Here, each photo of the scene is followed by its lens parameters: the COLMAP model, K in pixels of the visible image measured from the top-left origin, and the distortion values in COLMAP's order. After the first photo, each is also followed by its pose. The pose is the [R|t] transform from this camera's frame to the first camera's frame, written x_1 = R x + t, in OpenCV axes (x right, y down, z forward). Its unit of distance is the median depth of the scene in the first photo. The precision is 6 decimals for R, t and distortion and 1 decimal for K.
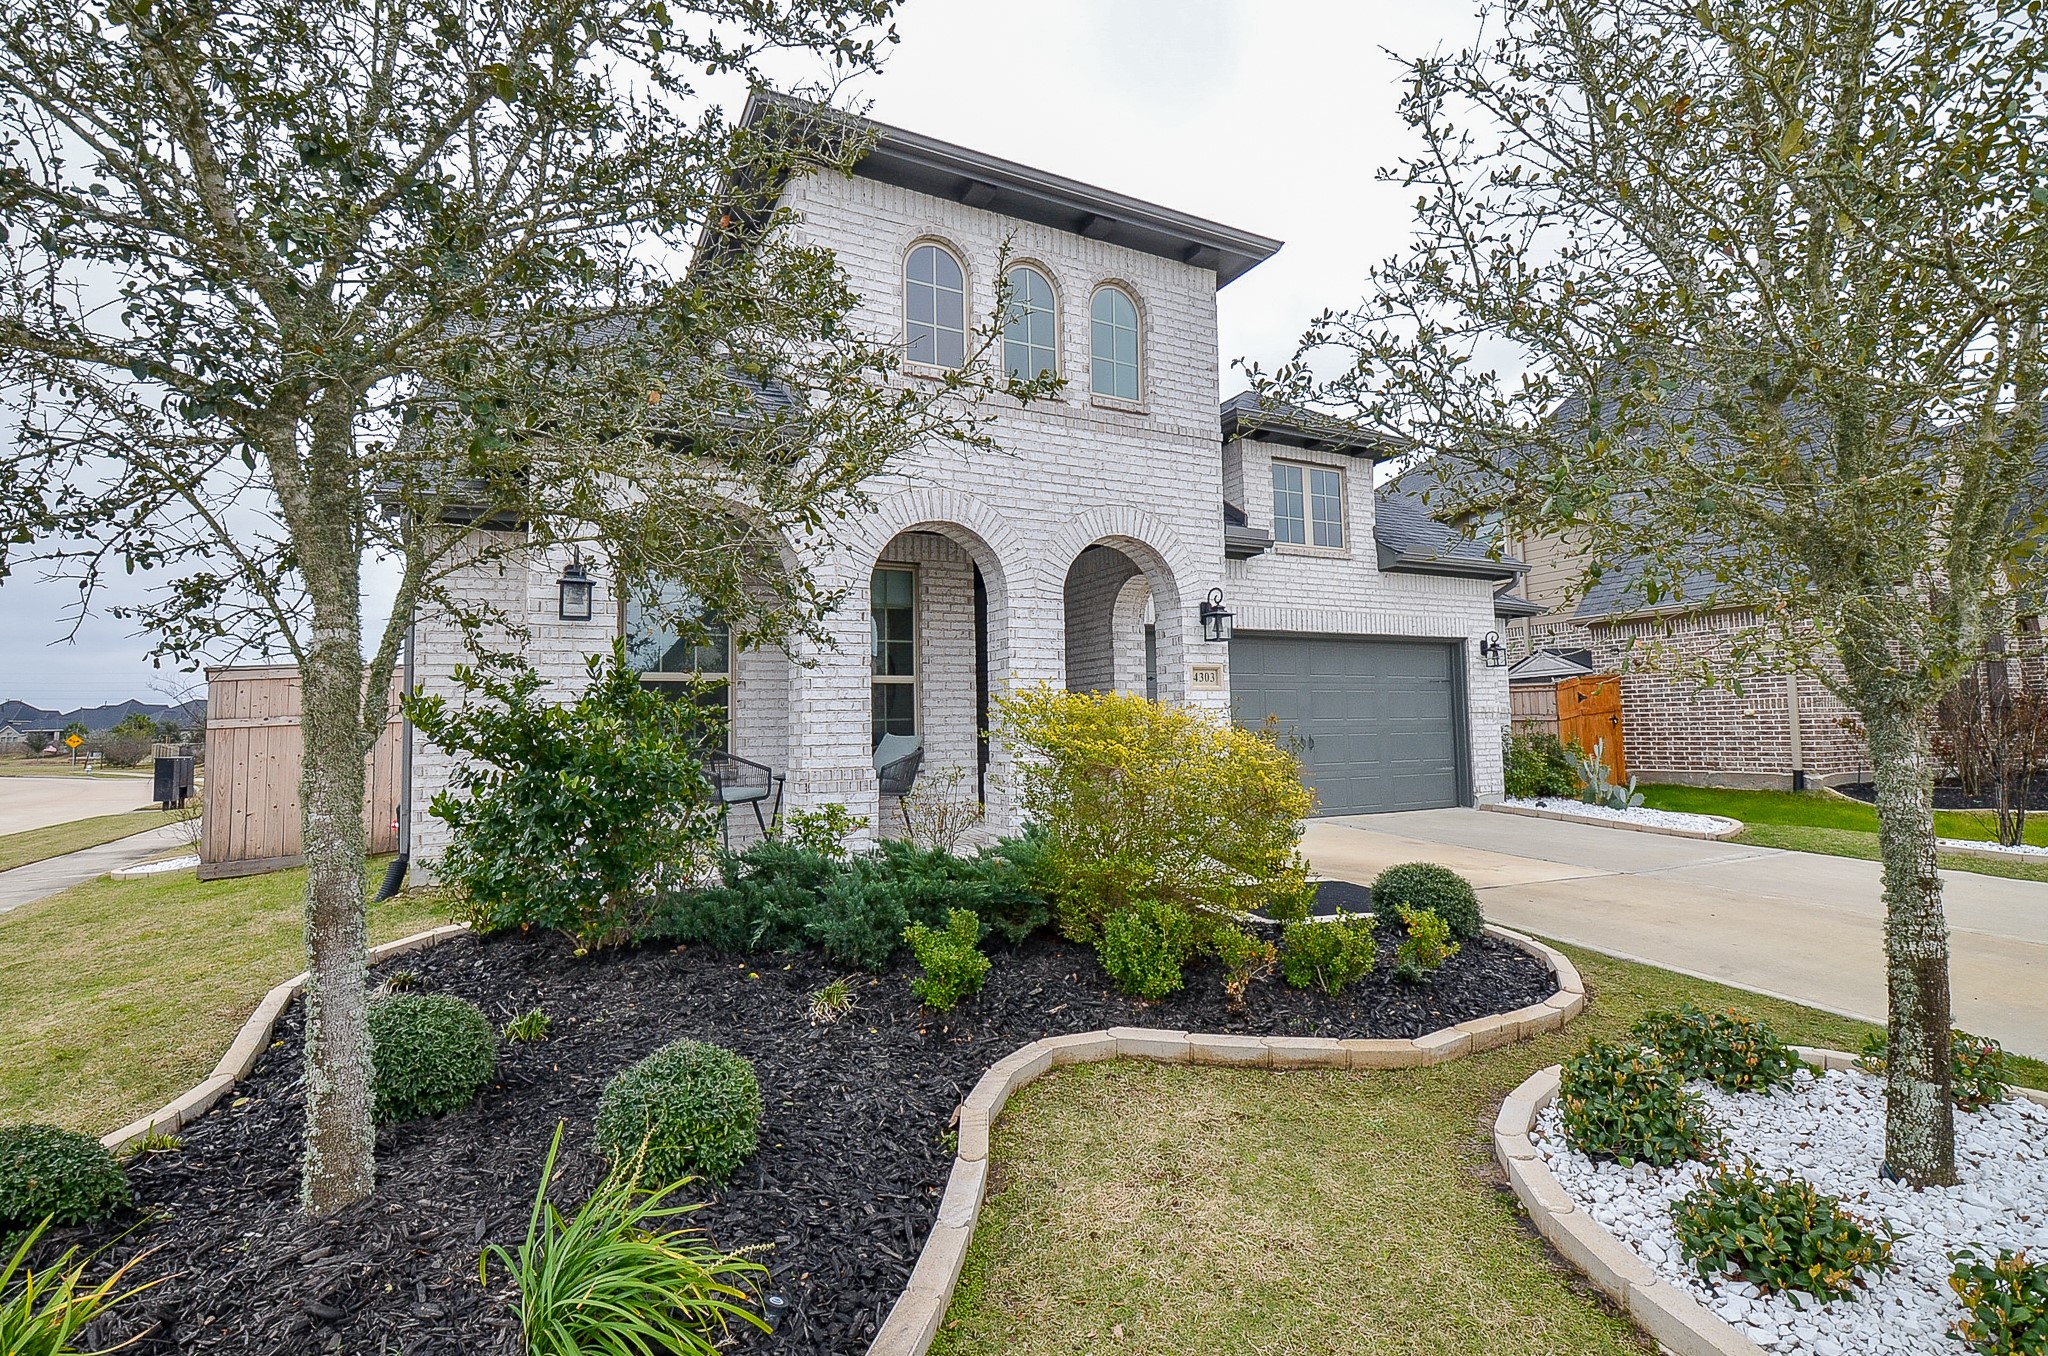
lens RADIAL K [[906.0, 0, 1020.8], [0, 906.0, 645.9], [0, 0, 1]] dist [0.001671, -0.000031]
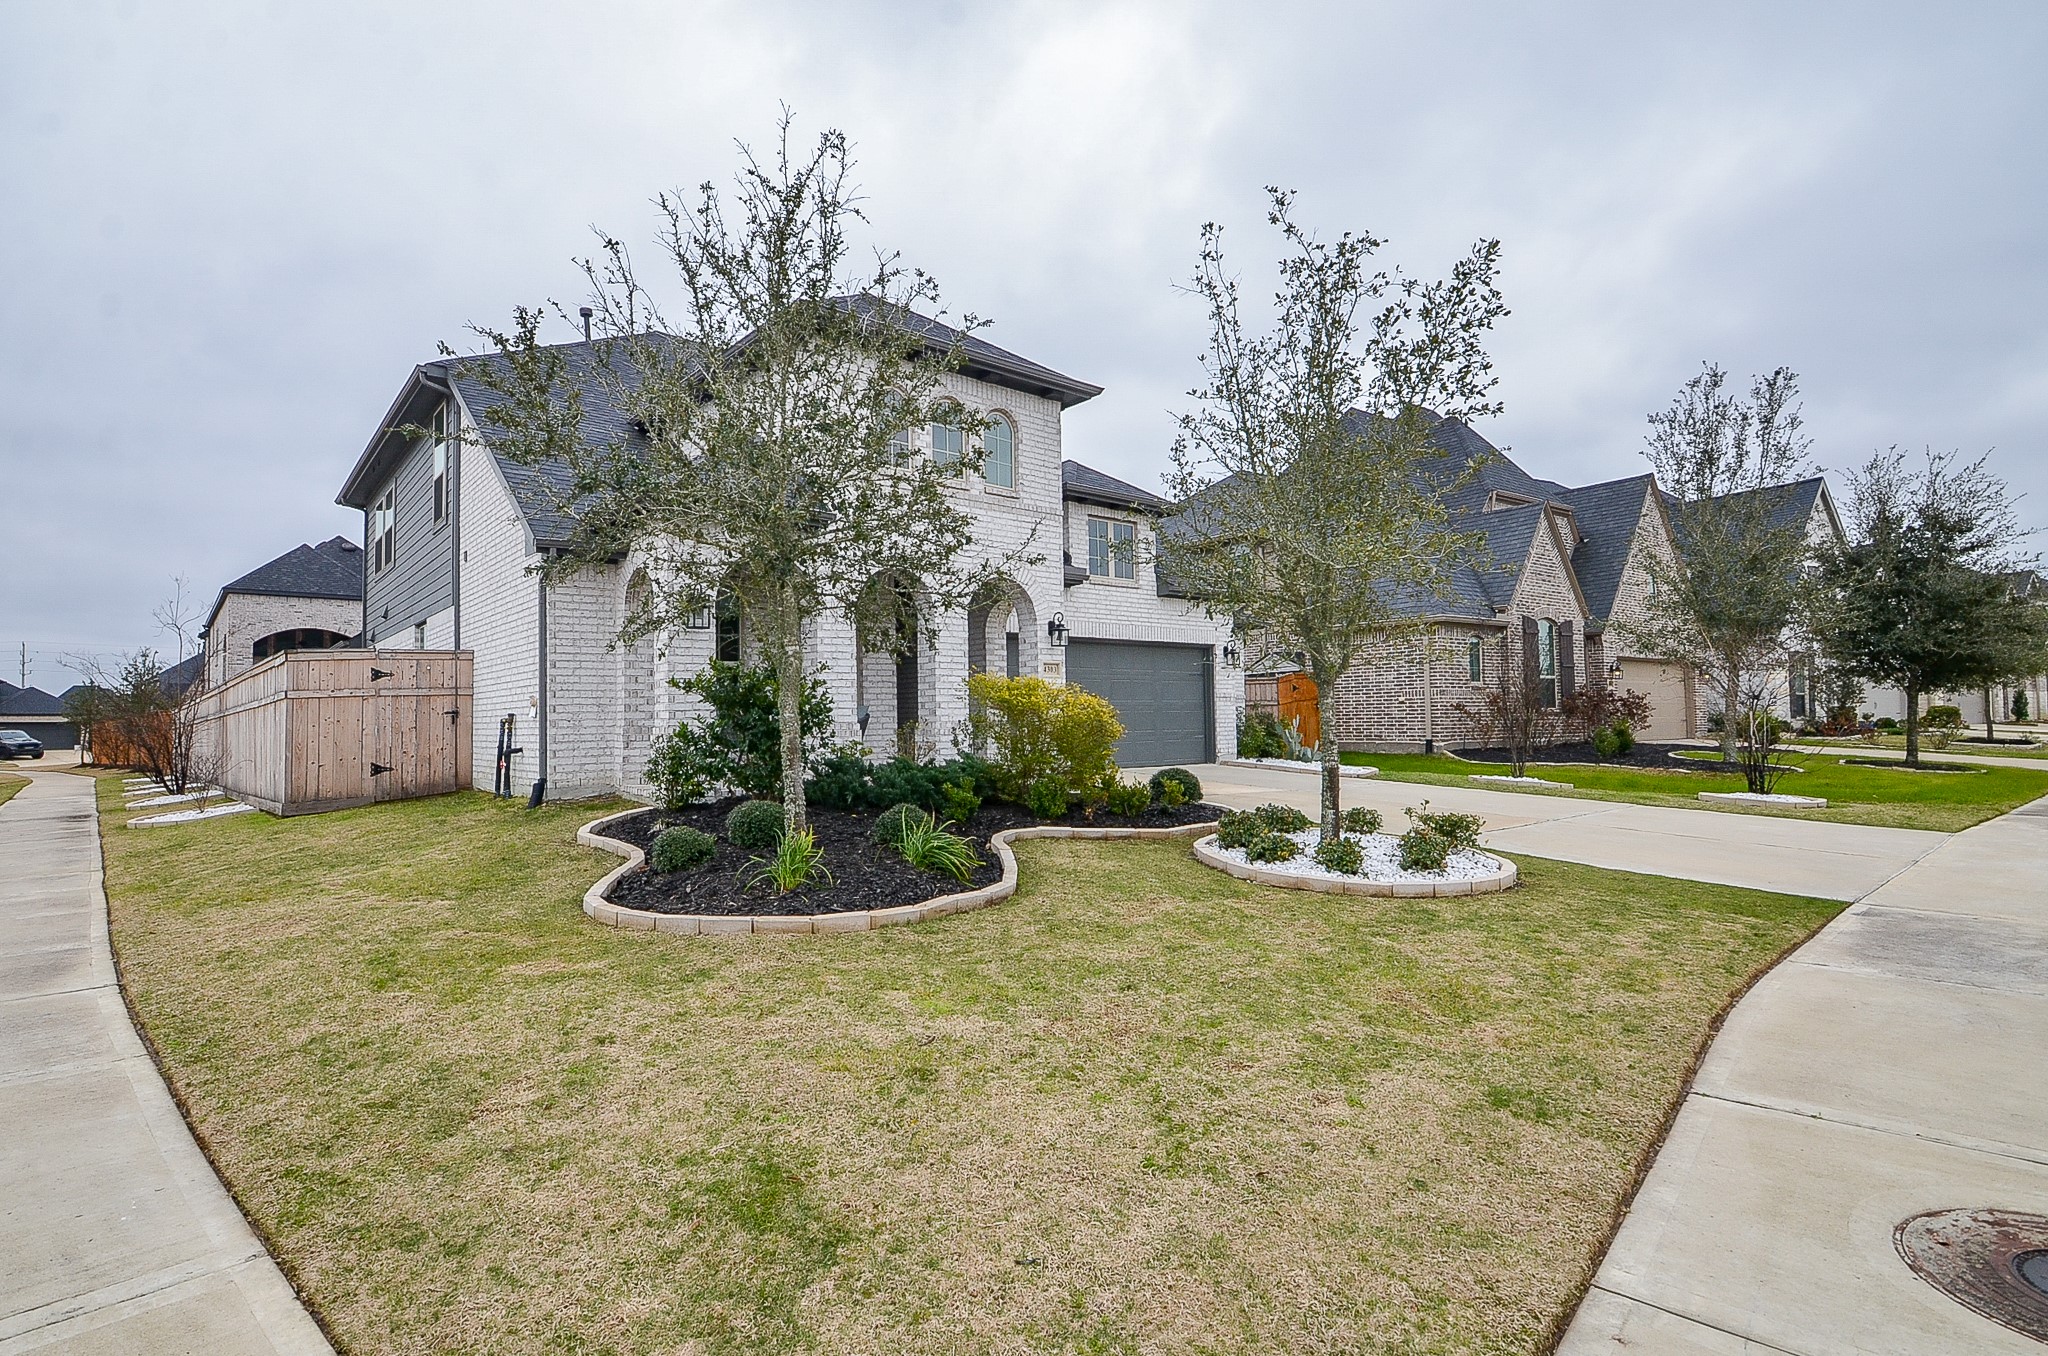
lens RADIAL K [[909.1, 0, 996.0], [0, 909.1, 661.1], [0, 0, 1]] dist [0.000668, -0.000094]
pose [[0.979429, 0.016437, 0.201117, -0.155322], [-0.021777, 0.999466, 0.024372, -0.011872], [-0.200609, -0.028250, 0.979264, -0.391316]]
